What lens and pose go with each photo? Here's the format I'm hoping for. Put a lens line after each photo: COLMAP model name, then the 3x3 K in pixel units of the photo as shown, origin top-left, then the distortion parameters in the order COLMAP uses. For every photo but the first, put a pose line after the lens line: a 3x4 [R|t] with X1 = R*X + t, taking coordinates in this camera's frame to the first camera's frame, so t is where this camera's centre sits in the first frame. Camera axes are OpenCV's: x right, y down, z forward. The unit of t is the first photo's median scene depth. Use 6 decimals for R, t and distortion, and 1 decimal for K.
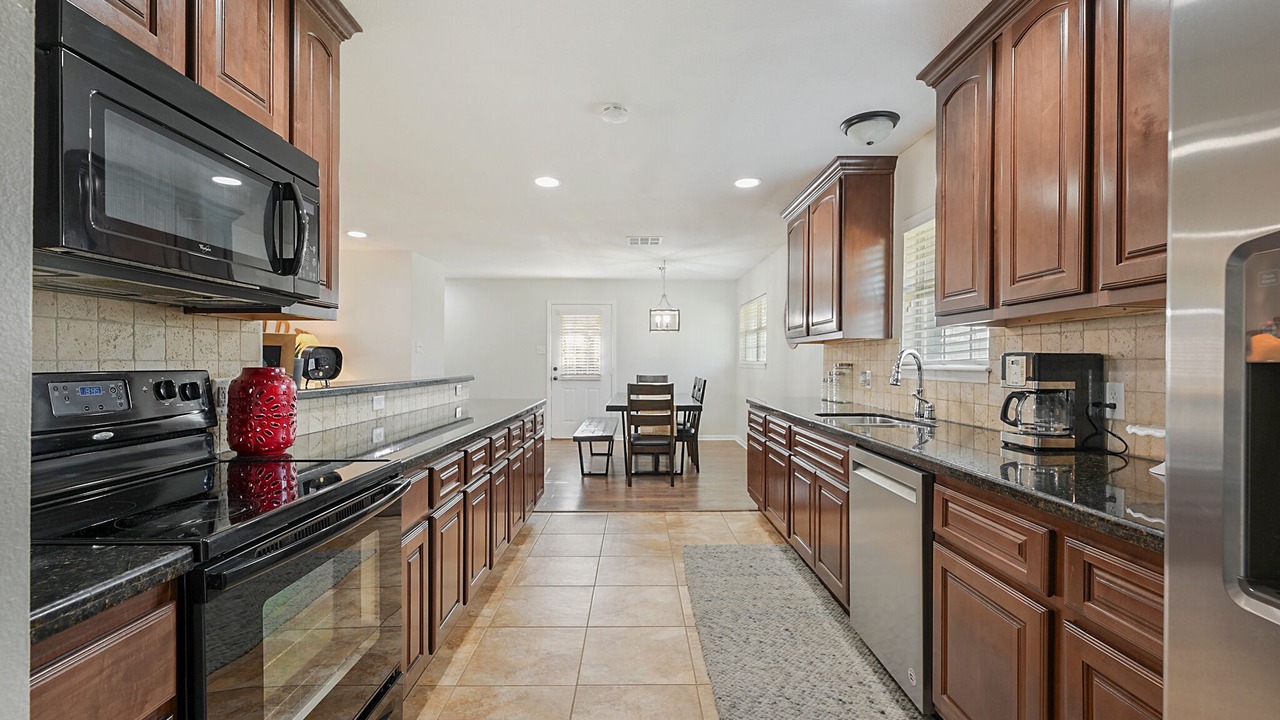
lens RADIAL K [[600.2, 0, 640.0], [0, 600.2, 360.0], [0, 0, 1]] dist [-0.001429, -0.000224]
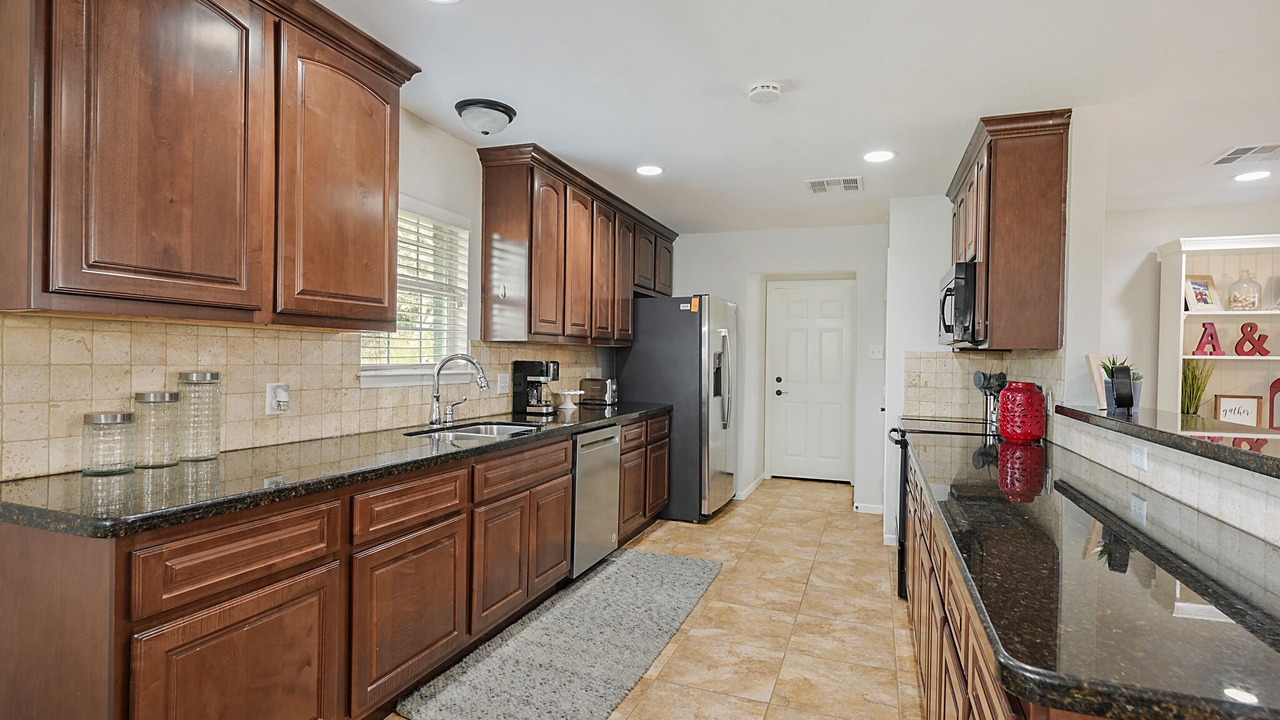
lens RADIAL K [[634.6, 0, 640.0], [0, 634.6, 360.0], [0, 0, 1]] dist [0.001608, 0.000426]
pose [[-0.936906, -0.020455, 0.348983, -0.212485], [-0.021278, 0.999773, 0.001473, -0.018955], [-0.348934, -0.006045, -0.937128, 2.013143]]
